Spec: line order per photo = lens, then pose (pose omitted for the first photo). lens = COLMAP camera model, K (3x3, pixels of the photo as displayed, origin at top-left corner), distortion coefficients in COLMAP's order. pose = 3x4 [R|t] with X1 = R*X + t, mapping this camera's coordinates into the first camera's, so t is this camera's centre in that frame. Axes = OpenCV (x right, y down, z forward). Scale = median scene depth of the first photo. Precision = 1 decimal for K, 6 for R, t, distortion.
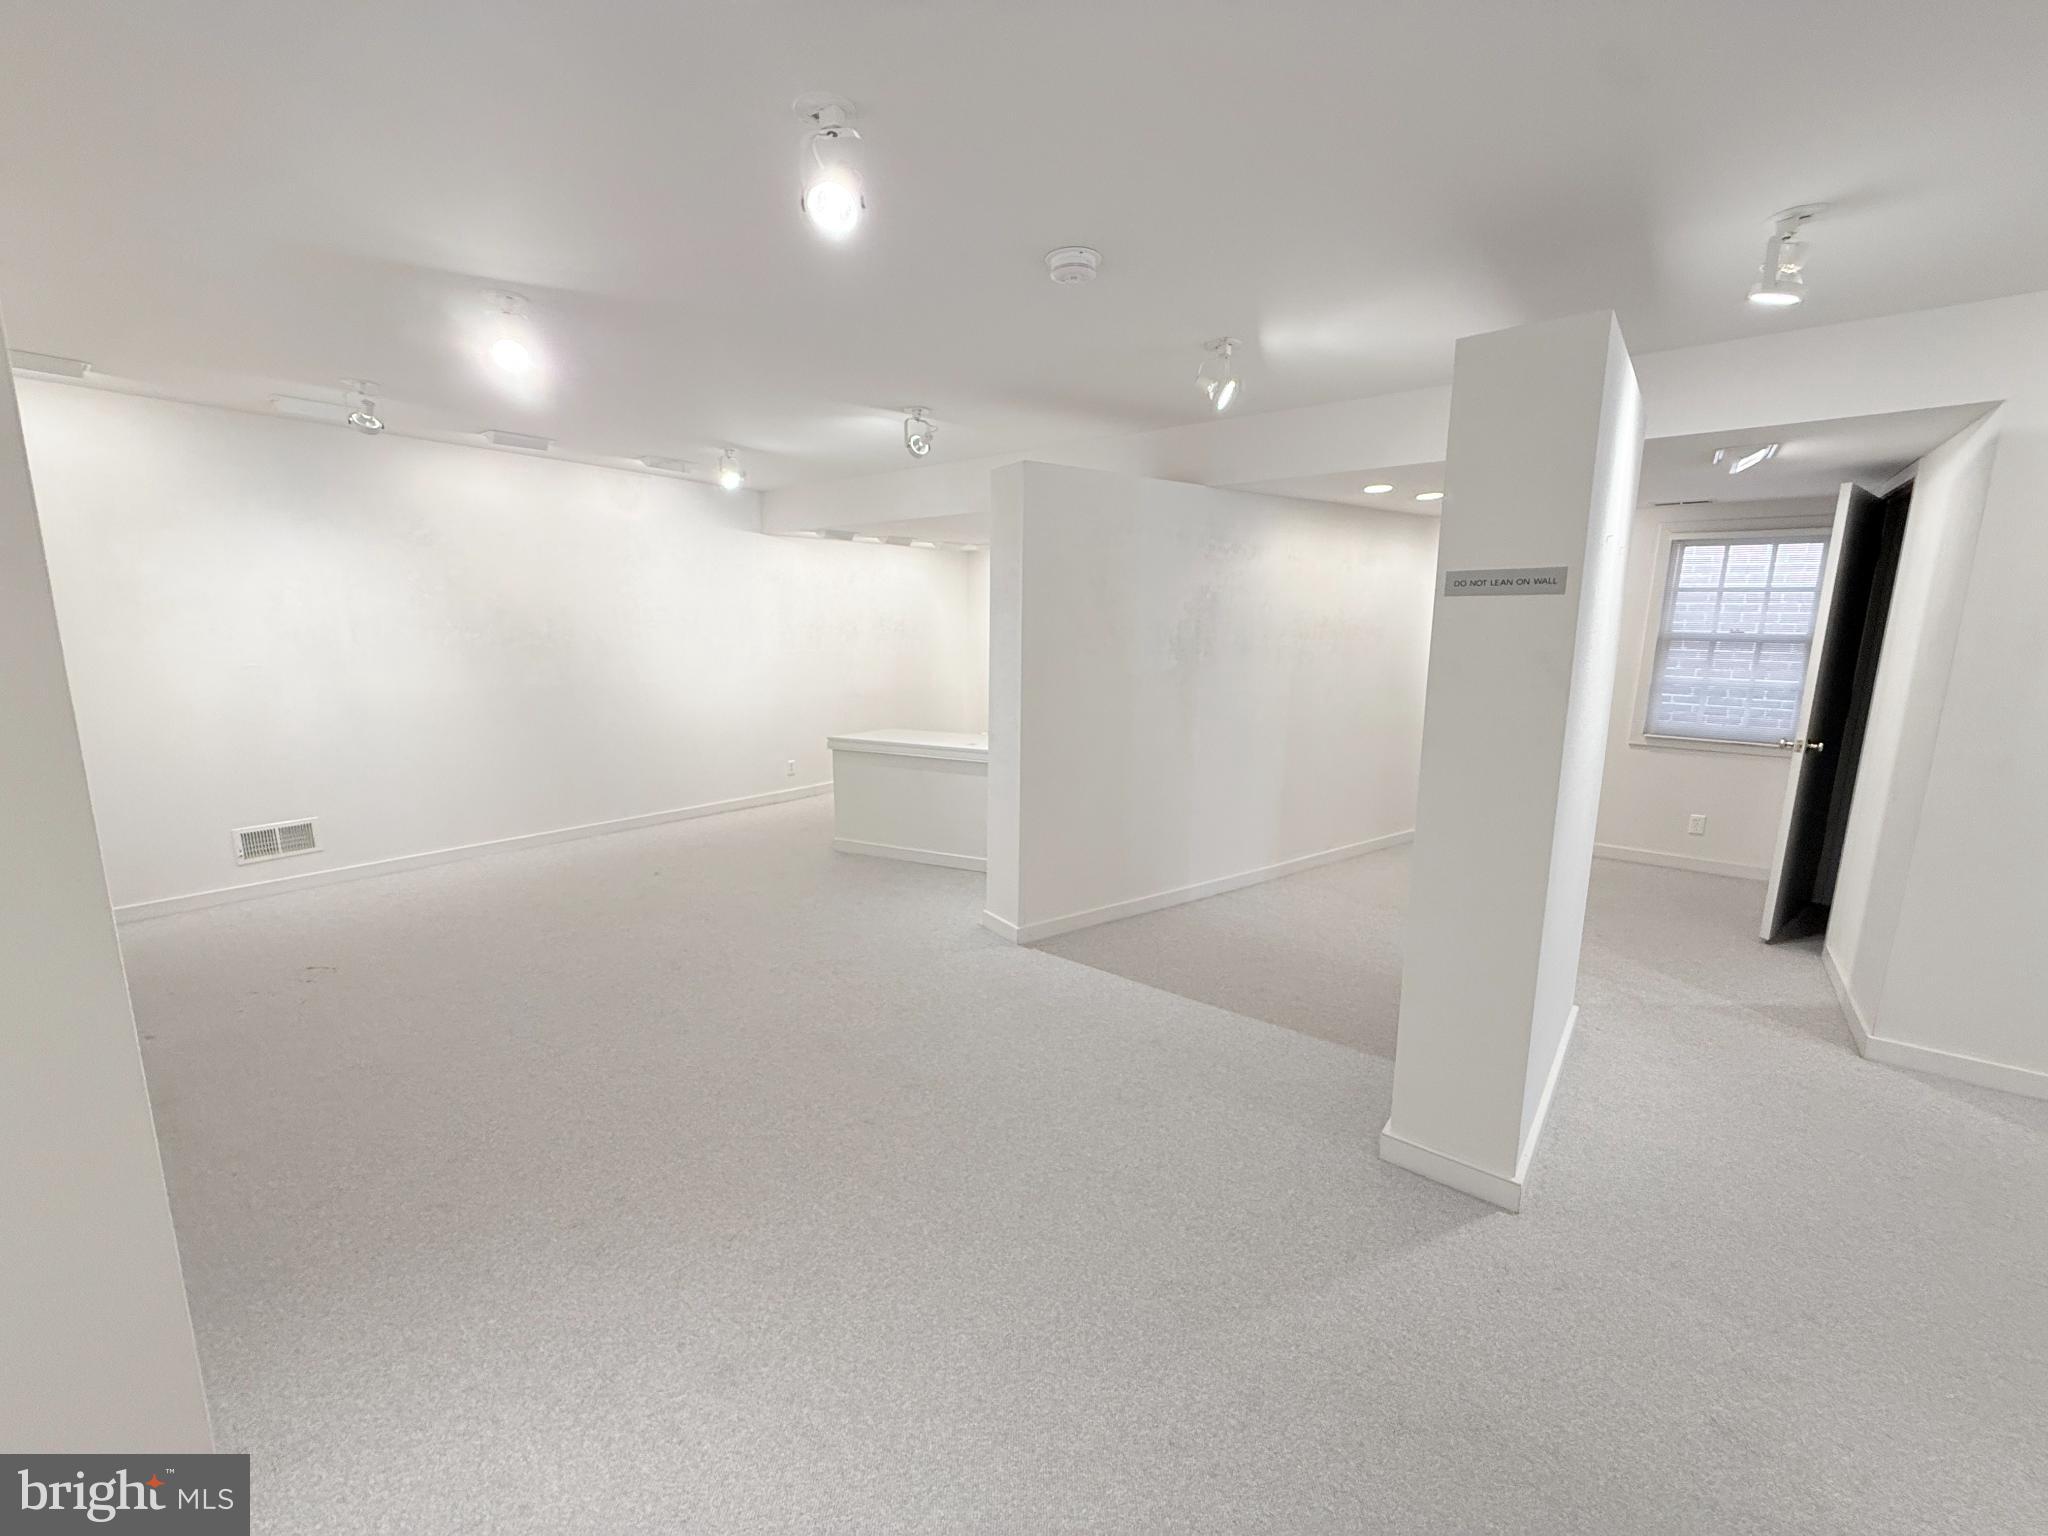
lens RADIAL K [[819.2, 0, 1020.5], [0, 819.2, 765.6], [0, 0, 1]] dist [-0.000931, 0.000229]
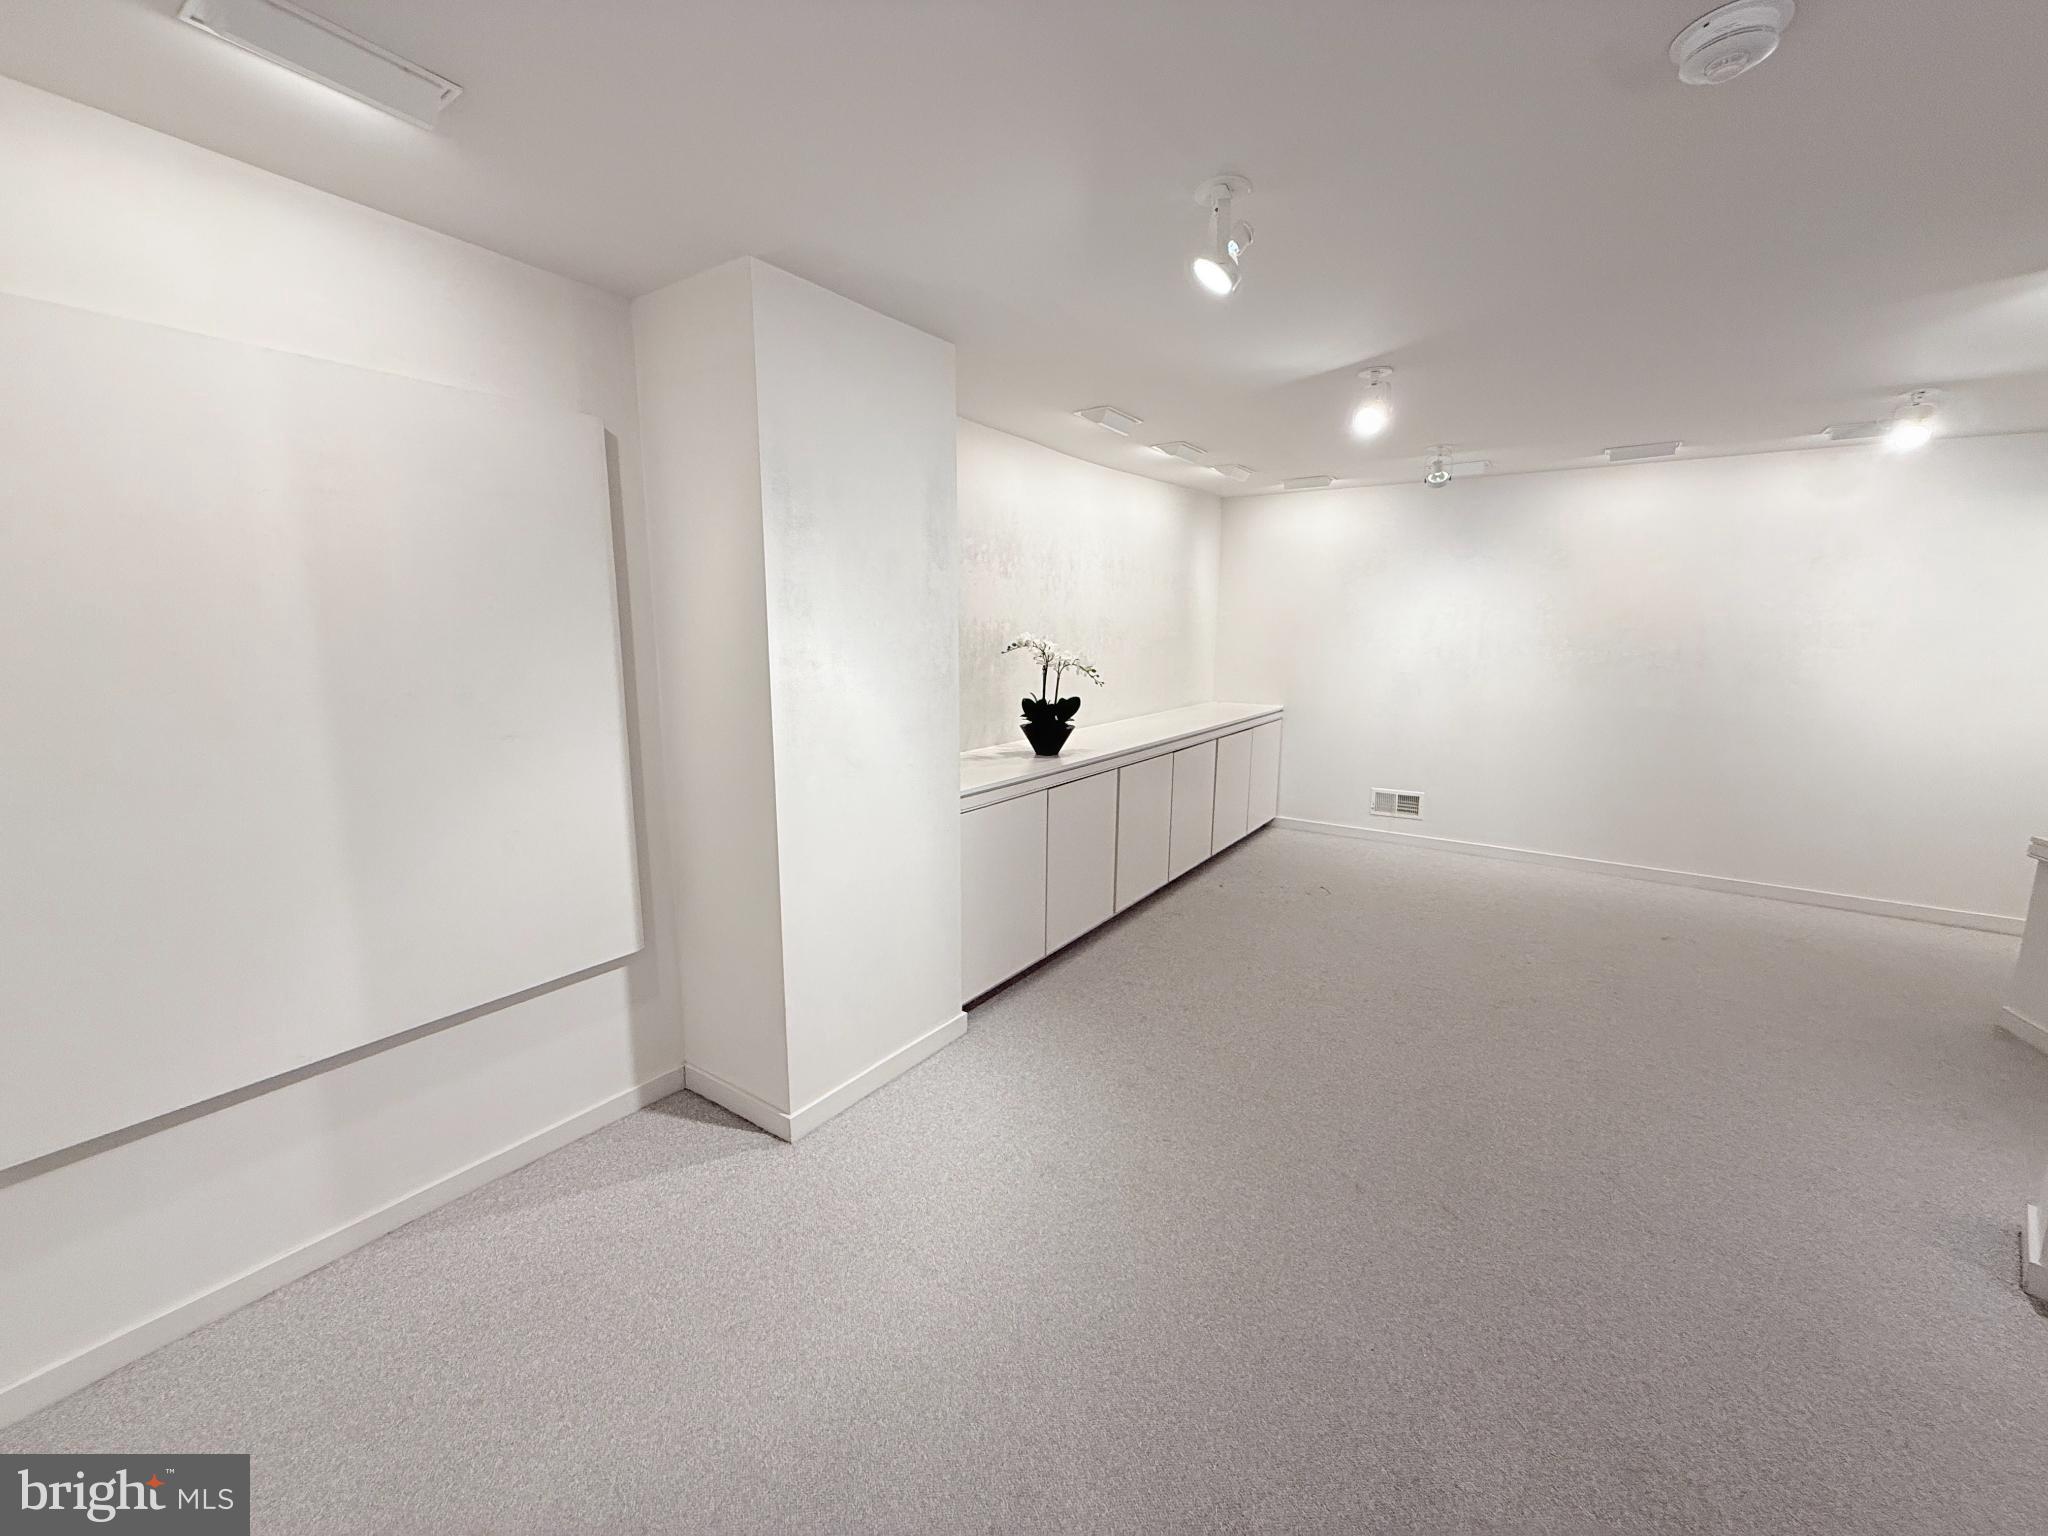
lens RADIAL K [[819.2, 0, 1020.1], [0, 819.2, 771.1], [0, 0, 1]] dist [-0.000931, 0.000229]
pose [[0.060152, 0.162007, -0.984954, 0.358555], [-0.173753, 0.973377, 0.149492, -0.052212], [0.982951, 0.162146, 0.086700, 0.277076]]
